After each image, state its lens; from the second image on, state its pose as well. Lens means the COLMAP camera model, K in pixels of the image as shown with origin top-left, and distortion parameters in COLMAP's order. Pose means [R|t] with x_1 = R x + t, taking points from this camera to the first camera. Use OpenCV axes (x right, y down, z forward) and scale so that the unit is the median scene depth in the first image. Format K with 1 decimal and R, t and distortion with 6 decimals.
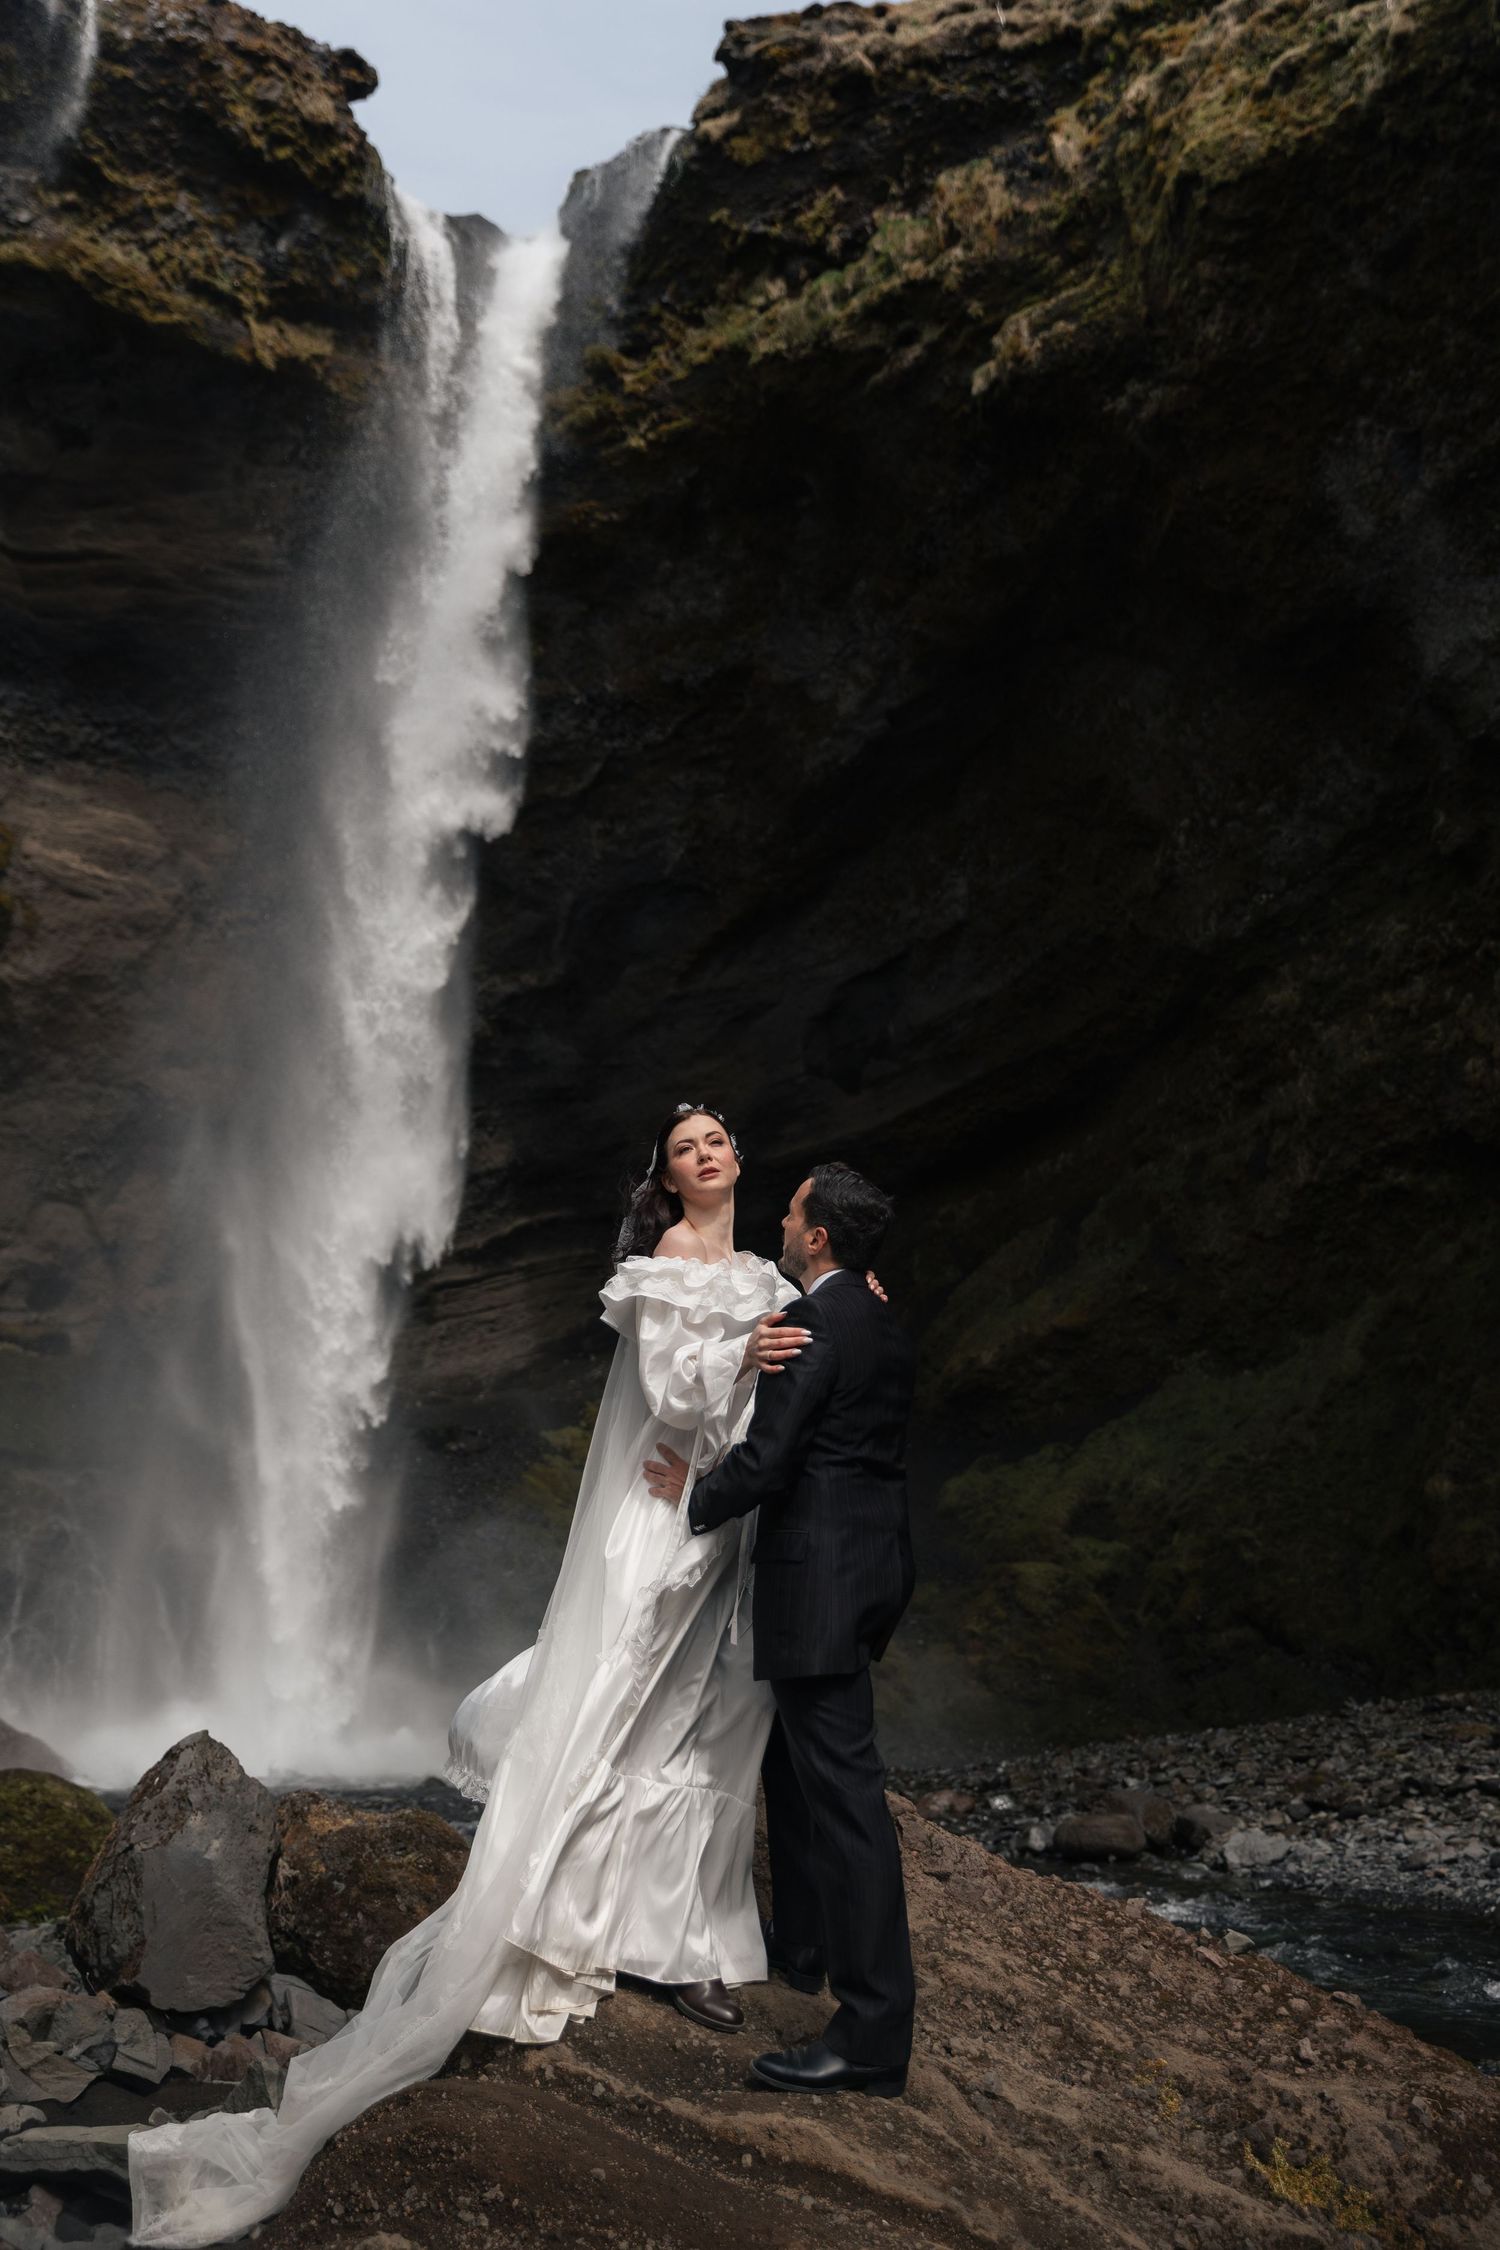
lens RADIAL K [[2177.4, 0, 801.2], [0, 2177.4, 1078.7], [0, 0, 1]] dist [-0.003571, 0.031348]
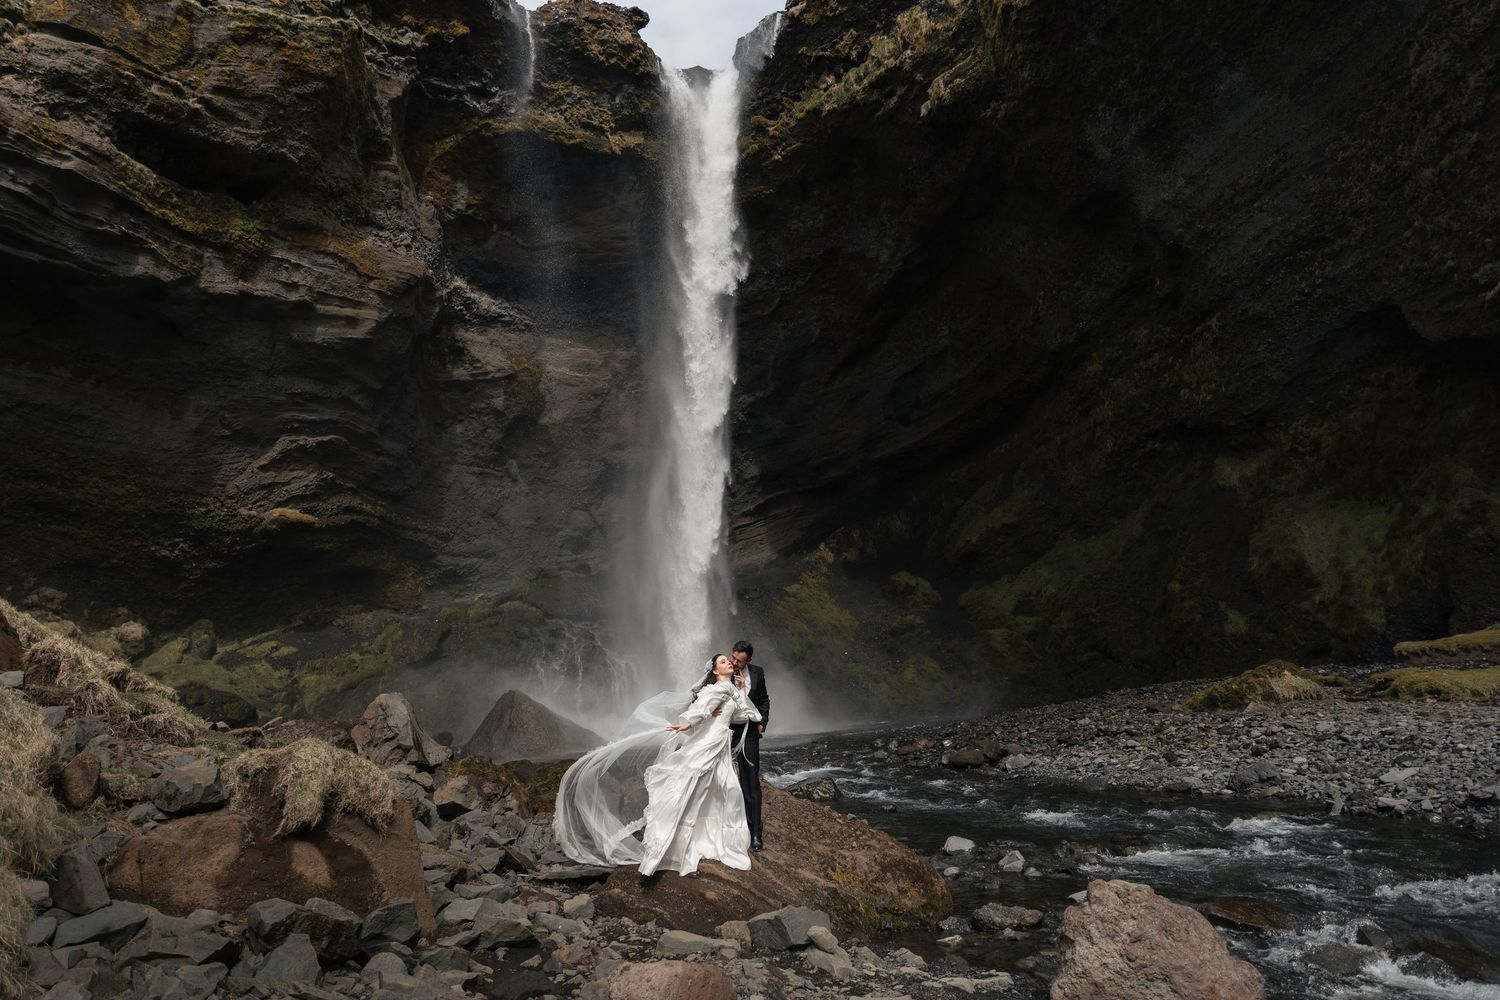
lens RADIAL K [[1008.5, 0, 720.0], [0, 1008.5, 490.5], [0, 0, 1]] dist [0.009329, 0.000437]
pose [[0.975531, -0.096266, -0.197667, 0.044989], [0.113523, 0.990478, 0.077888, -0.039526], [0.188287, -0.098422, 0.977170, -0.084767]]
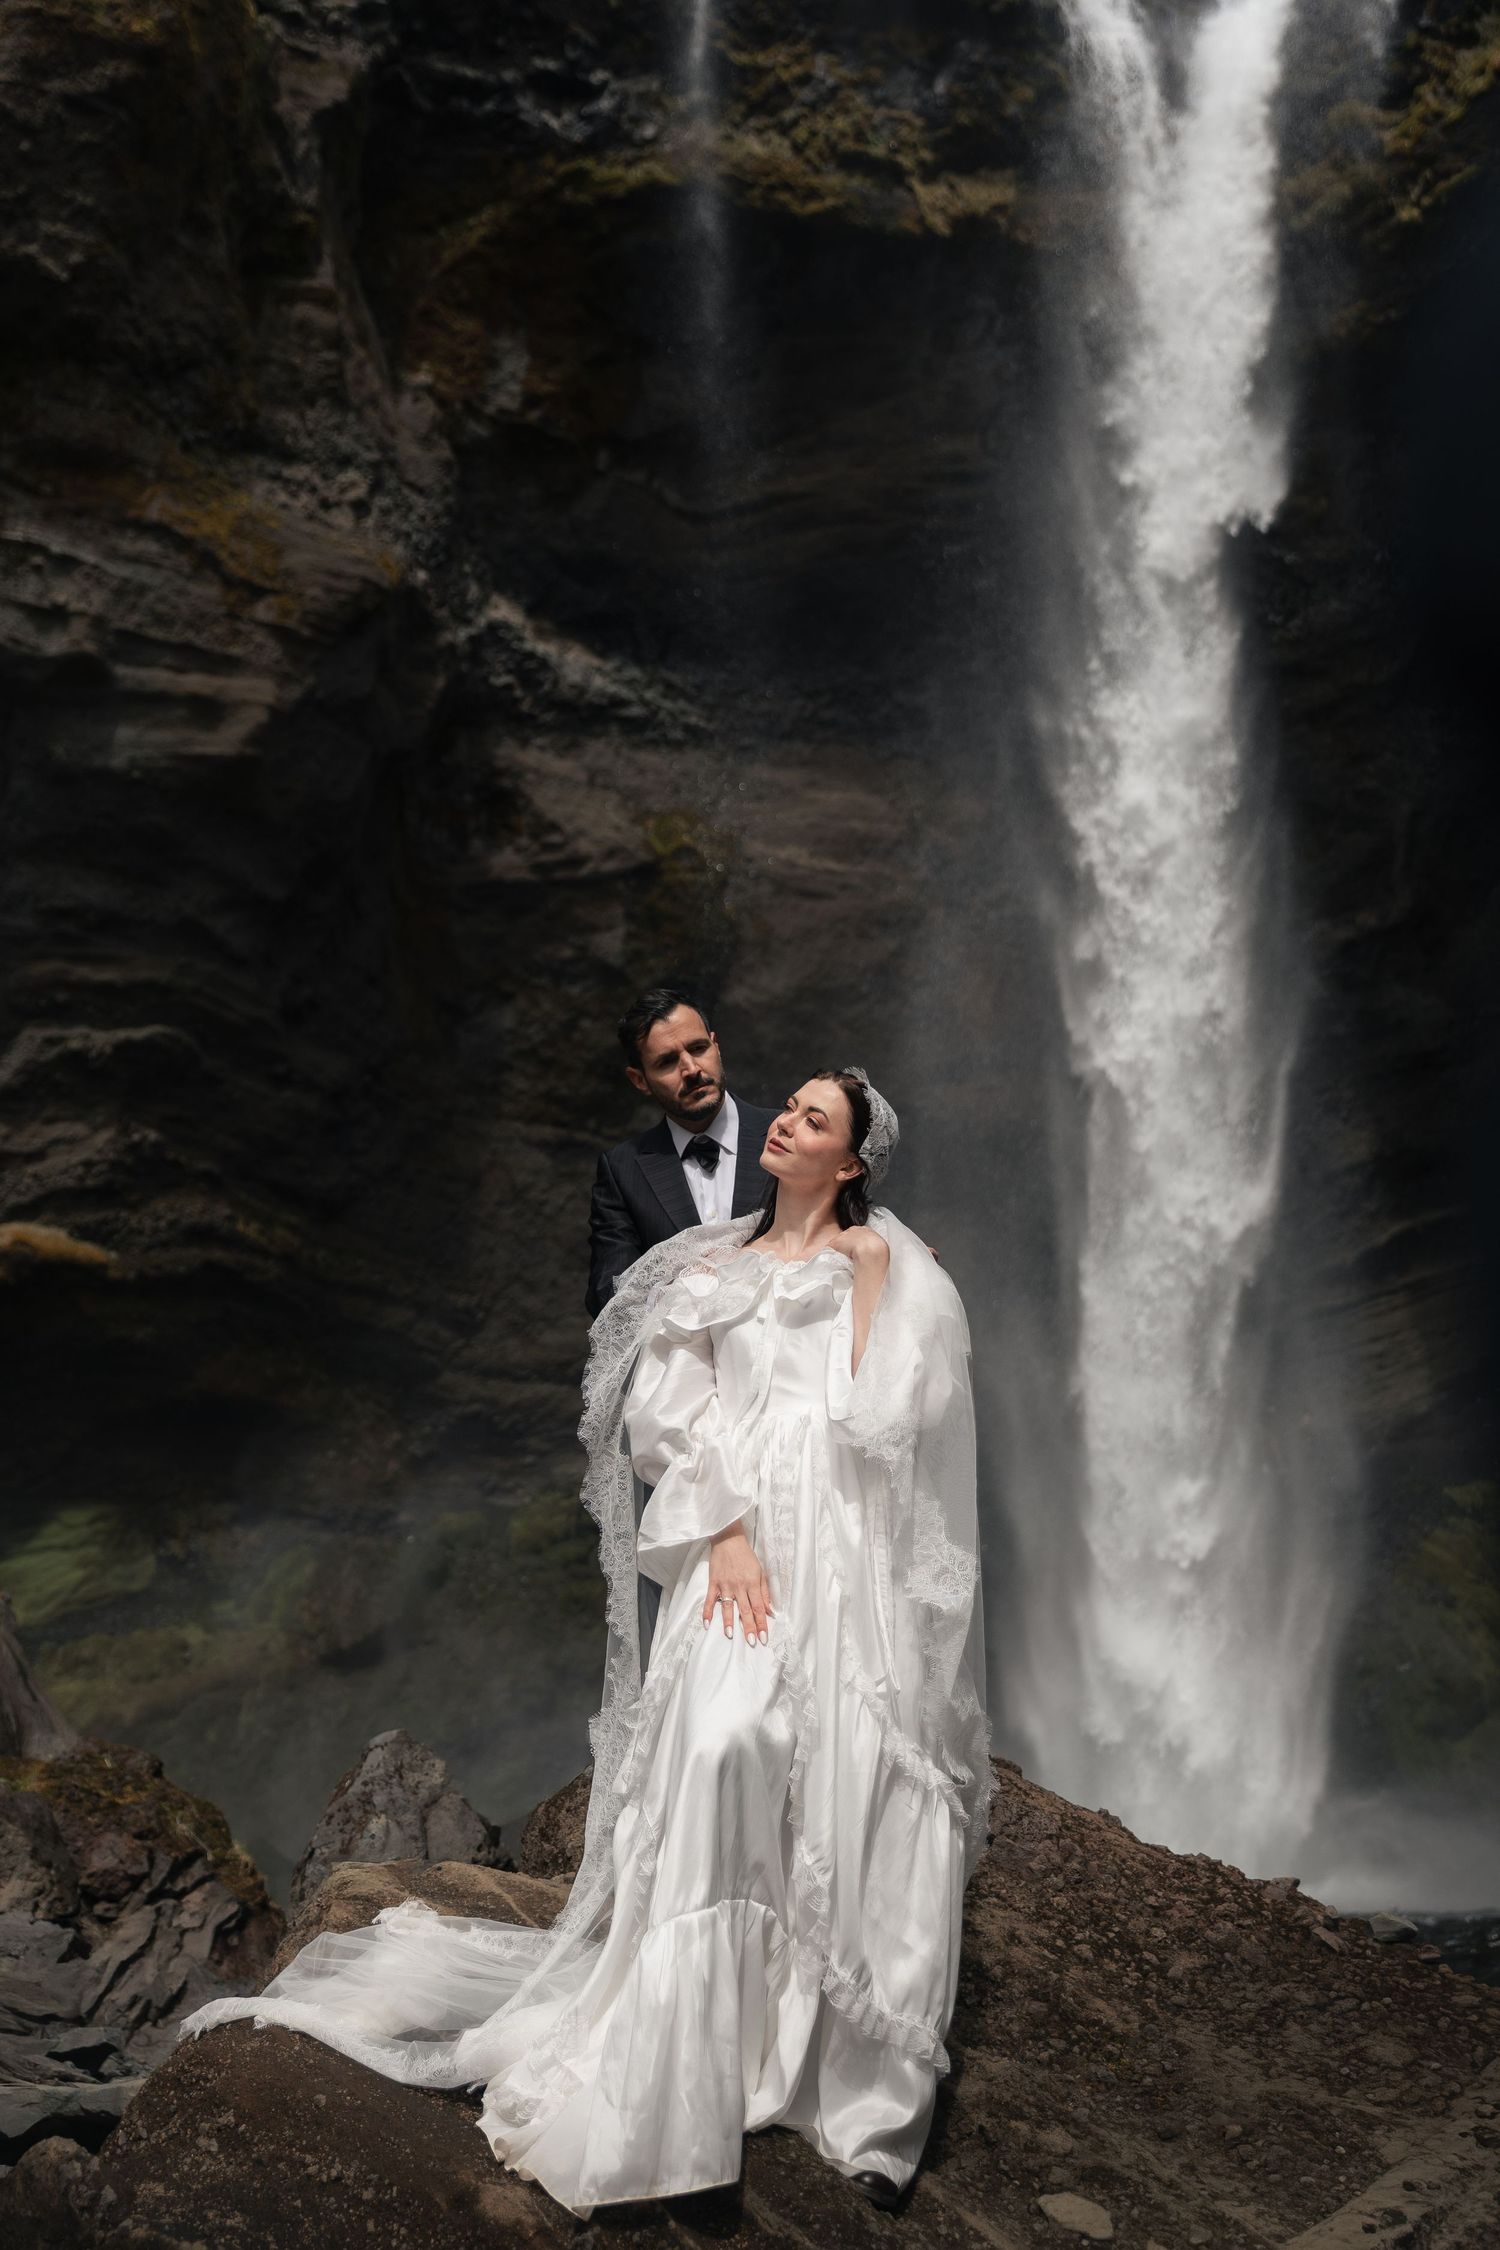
lens RADIAL K [[2712.4, 0, 719.9], [0, 2712.4, 1088.3], [0, 0, 1]] dist [0.003201, 0.017189]
pose [[0.912627, -0.118328, -0.391293, 0.046547], [0.119139, 0.992627, -0.022300, 0.011095], [0.391047, -0.026266, 0.919996, 0.003412]]
